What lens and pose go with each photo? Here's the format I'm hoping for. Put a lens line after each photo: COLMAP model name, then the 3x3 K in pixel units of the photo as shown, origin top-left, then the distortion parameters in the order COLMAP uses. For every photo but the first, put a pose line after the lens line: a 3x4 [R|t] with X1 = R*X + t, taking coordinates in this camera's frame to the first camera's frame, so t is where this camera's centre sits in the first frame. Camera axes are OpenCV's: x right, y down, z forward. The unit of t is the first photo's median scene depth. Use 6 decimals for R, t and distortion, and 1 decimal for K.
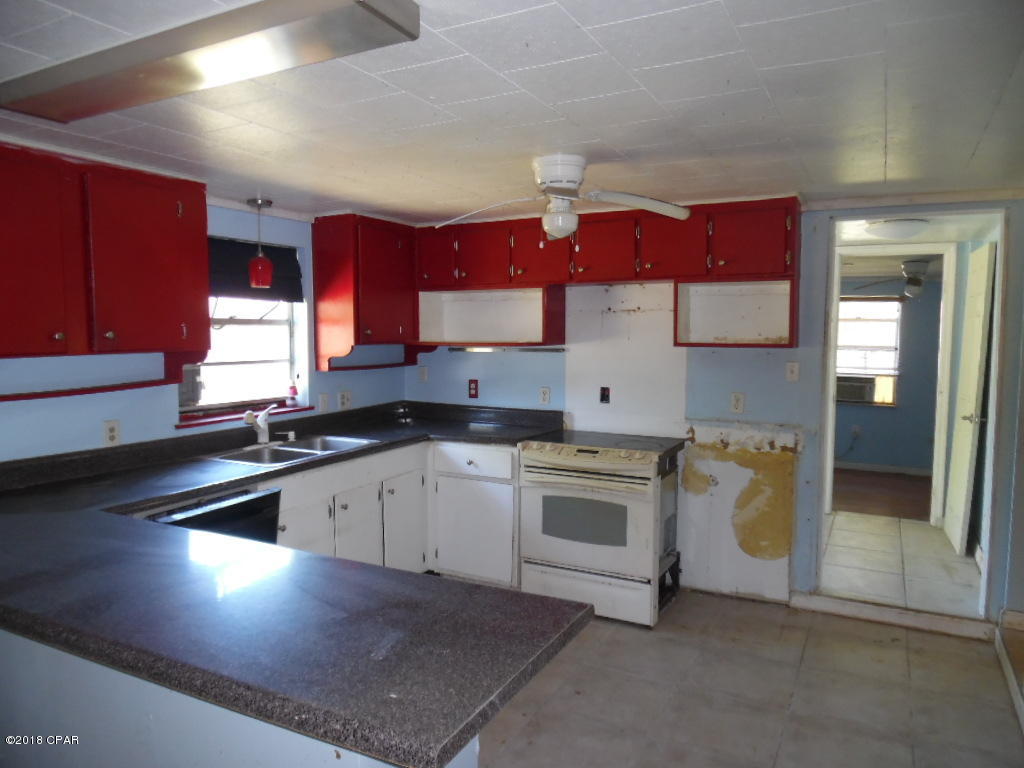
lens RADIAL K [[708.1, 0, 508.0], [0, 708.1, 387.2], [0, 0, 1]] dist [-0.001135, -0.000192]
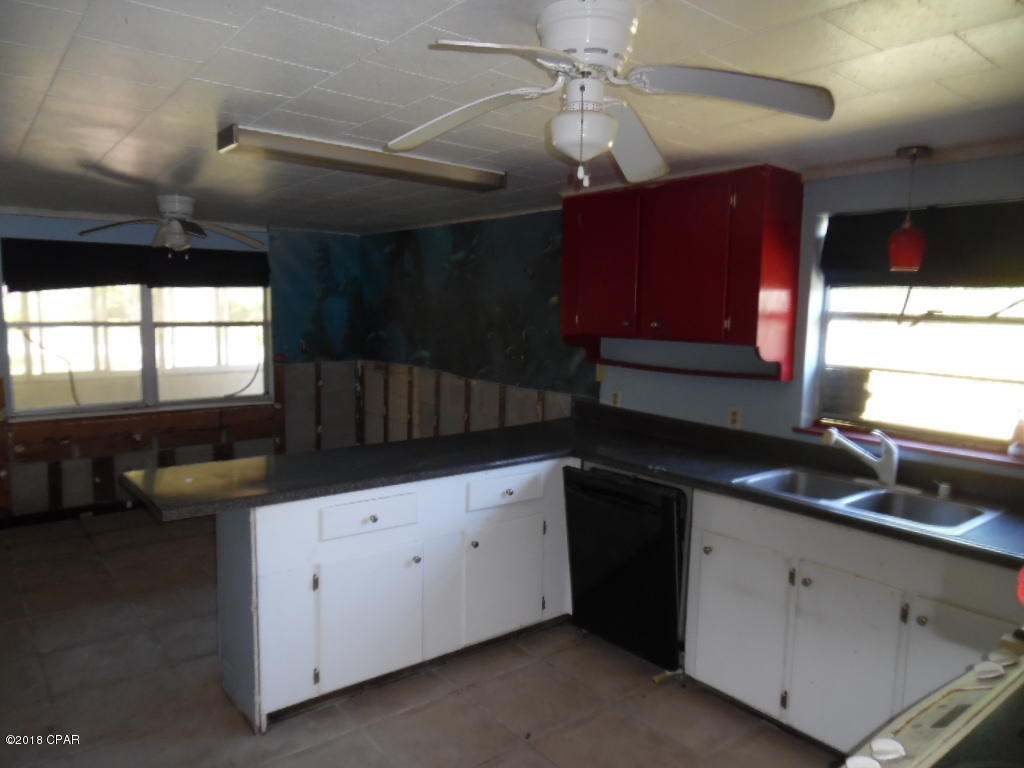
lens RADIAL K [[708.1, 0, 508.0], [0, 708.1, 387.2], [0, 0, 1]] dist [-0.001135, -0.000192]
pose [[-0.399588, 0.086181, -0.912635, 0.492783], [-0.103259, 0.985003, 0.138225, -0.081882], [0.910861, 0.149471, -0.384696, 0.937353]]
